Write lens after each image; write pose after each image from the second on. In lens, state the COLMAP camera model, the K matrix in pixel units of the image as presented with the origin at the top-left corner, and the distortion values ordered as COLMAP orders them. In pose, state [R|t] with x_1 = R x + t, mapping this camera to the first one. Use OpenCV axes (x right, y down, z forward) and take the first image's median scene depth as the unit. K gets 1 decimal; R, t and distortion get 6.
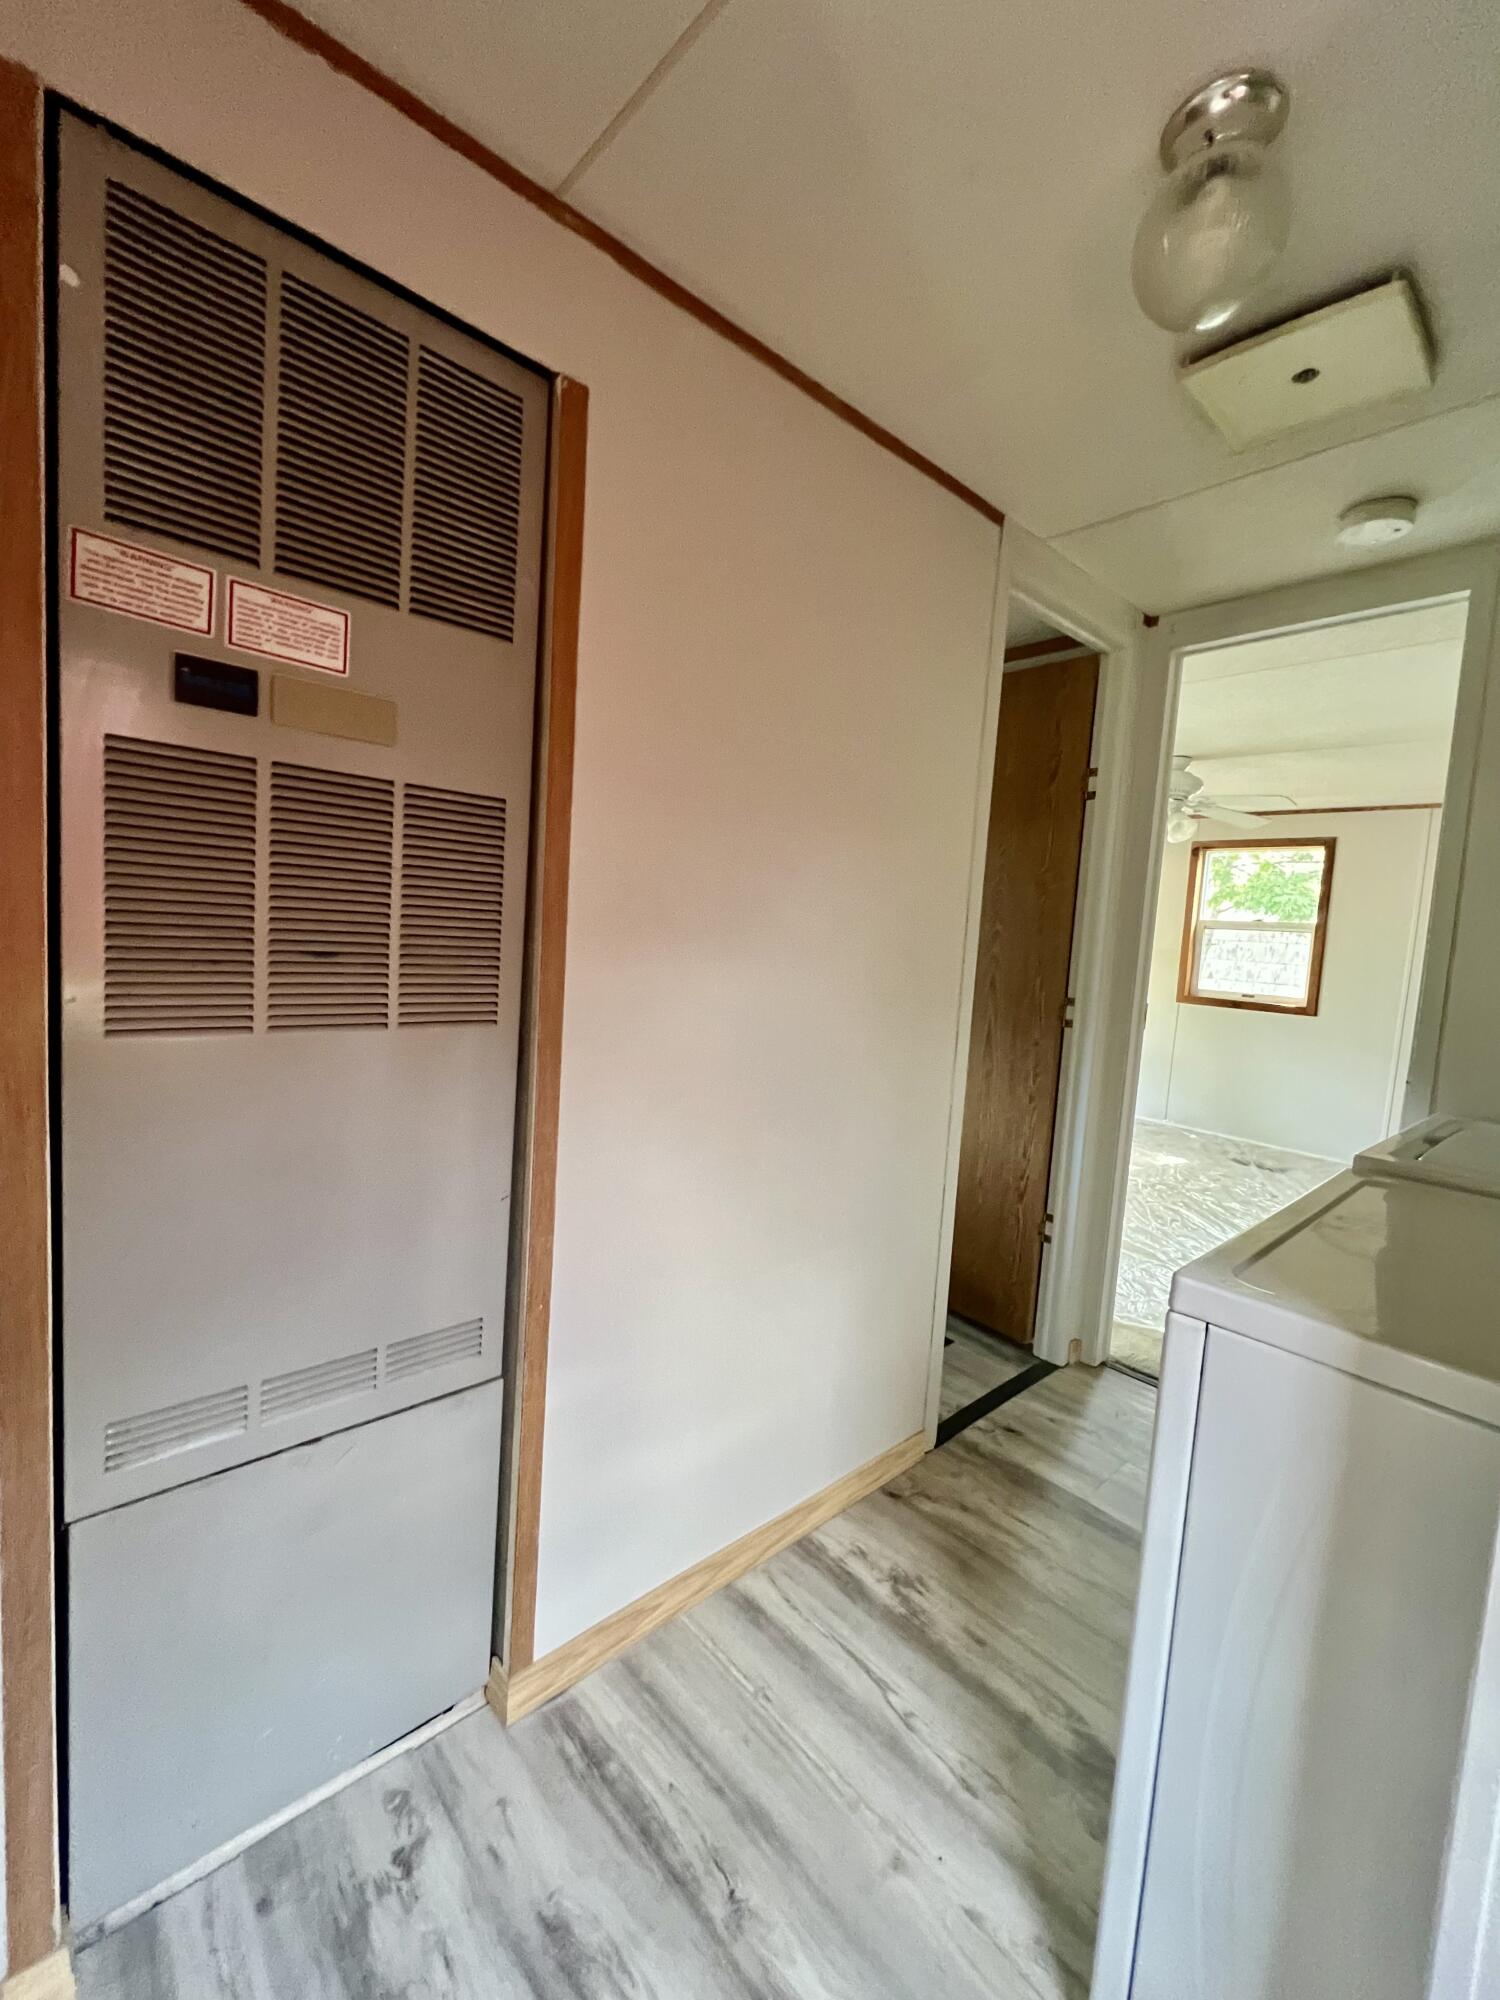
lens RADIAL K [[821.5, 0, 750.0], [0, 821.5, 1000.0], [0, 0, 1]] dist [-0.000597, 0.000879]
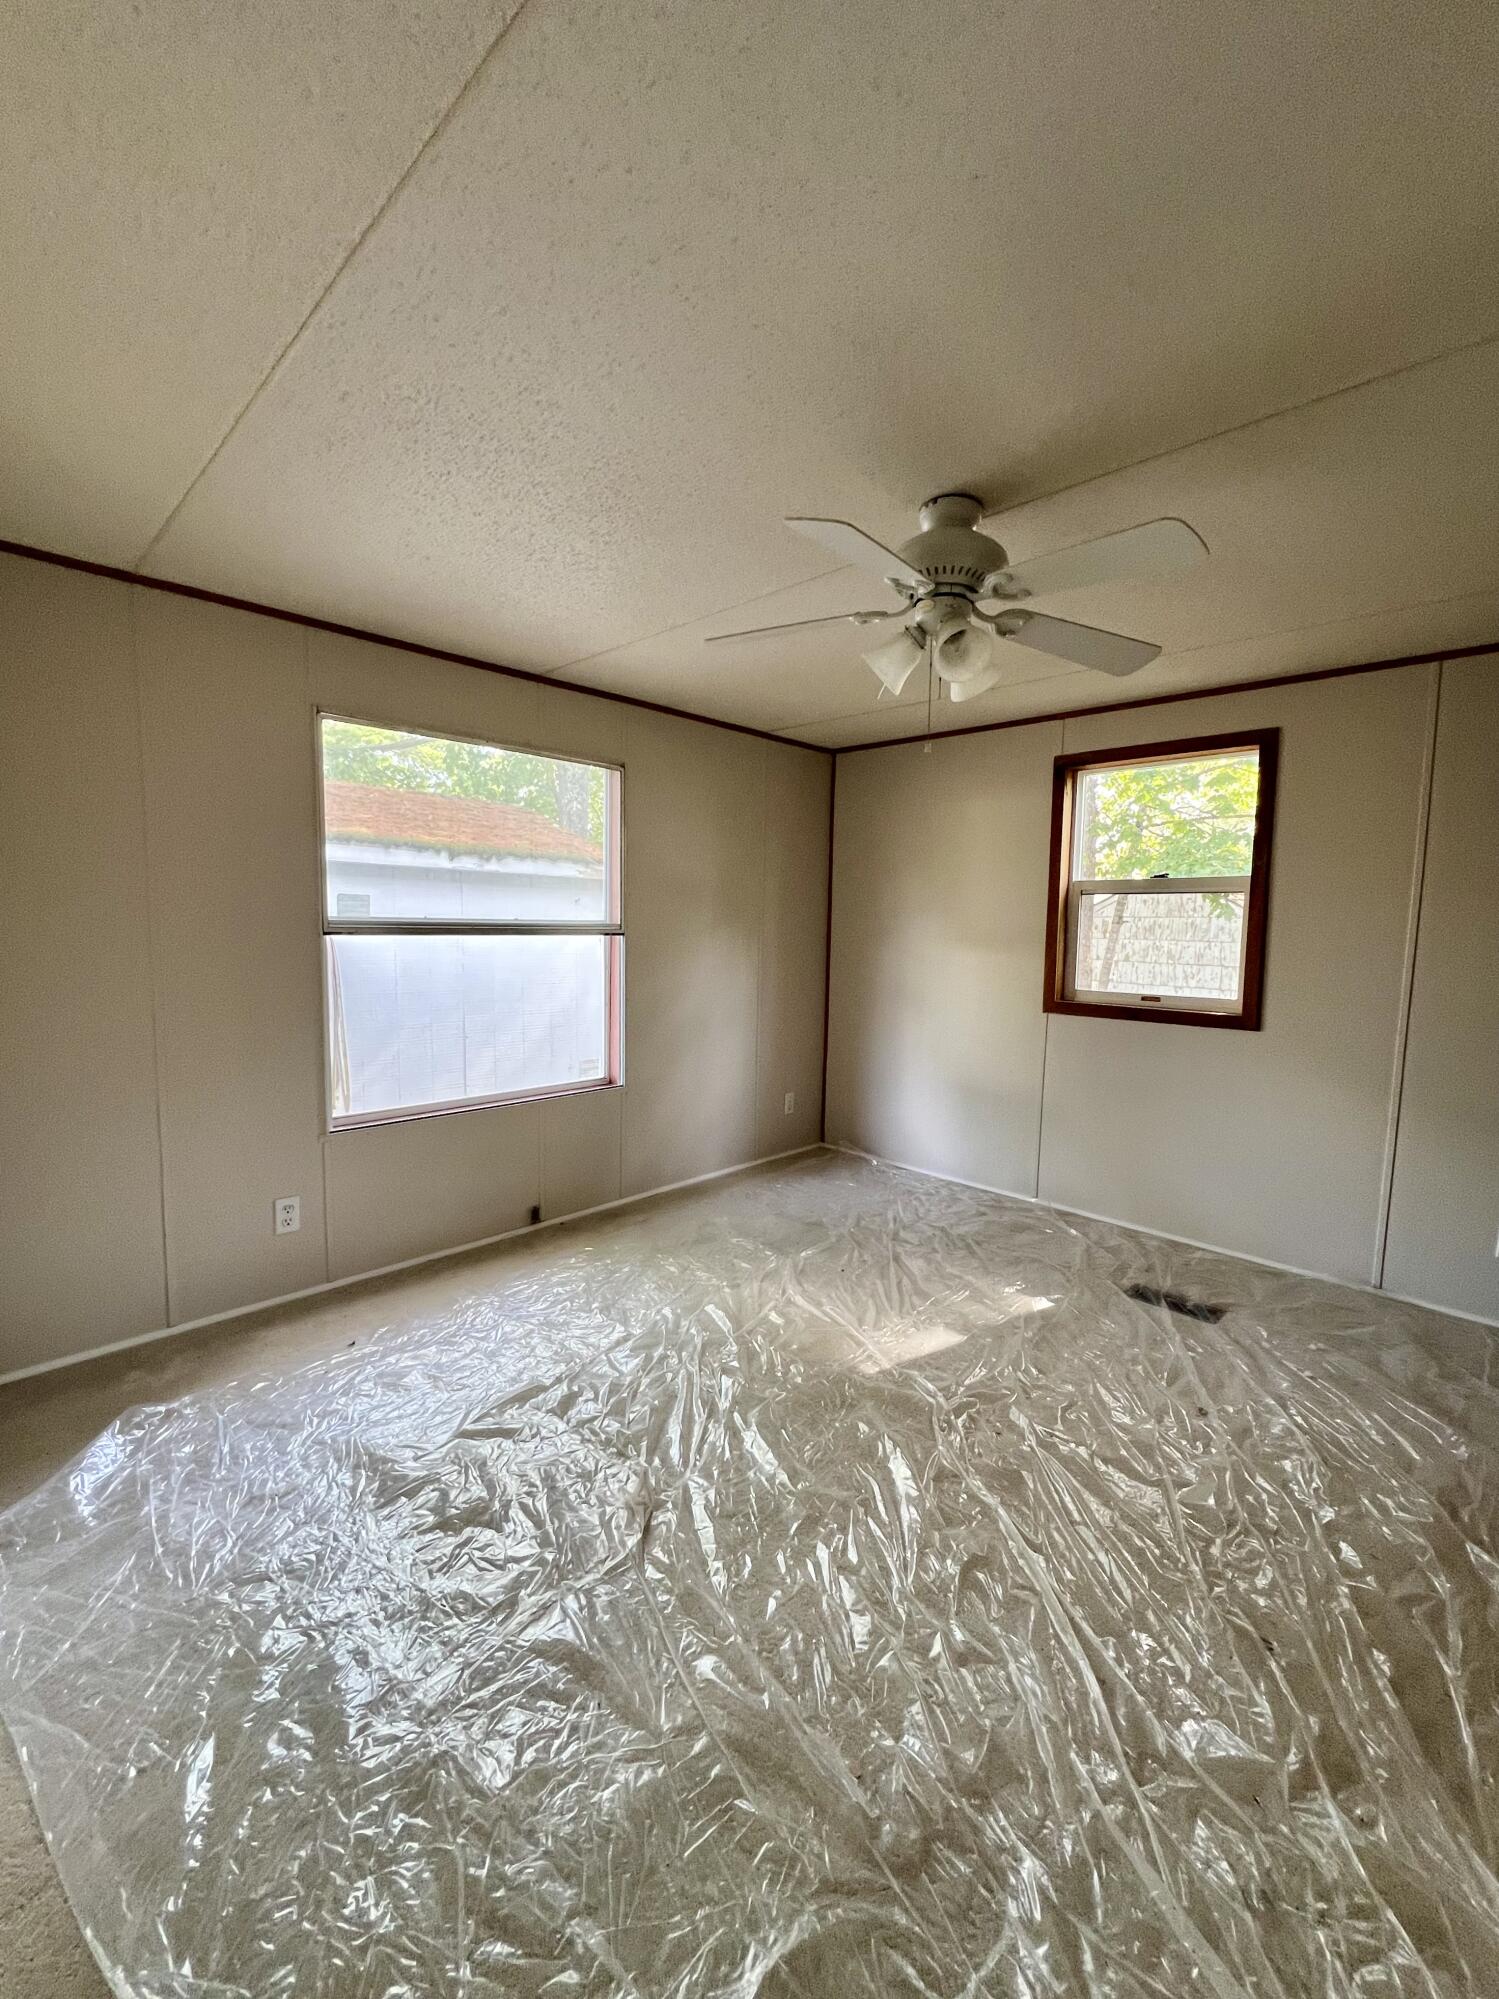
lens RADIAL K [[797.8, 0, 764.1], [0, 797.8, 1002.8], [0, 0, 1]] dist [-0.000810, 0.000853]
pose [[0.996792, -0.047481, 0.064437, 0.273171], [0.046903, 0.998845, 0.010450, -0.021322], [-0.064858, -0.007394, 0.997867, 0.411824]]
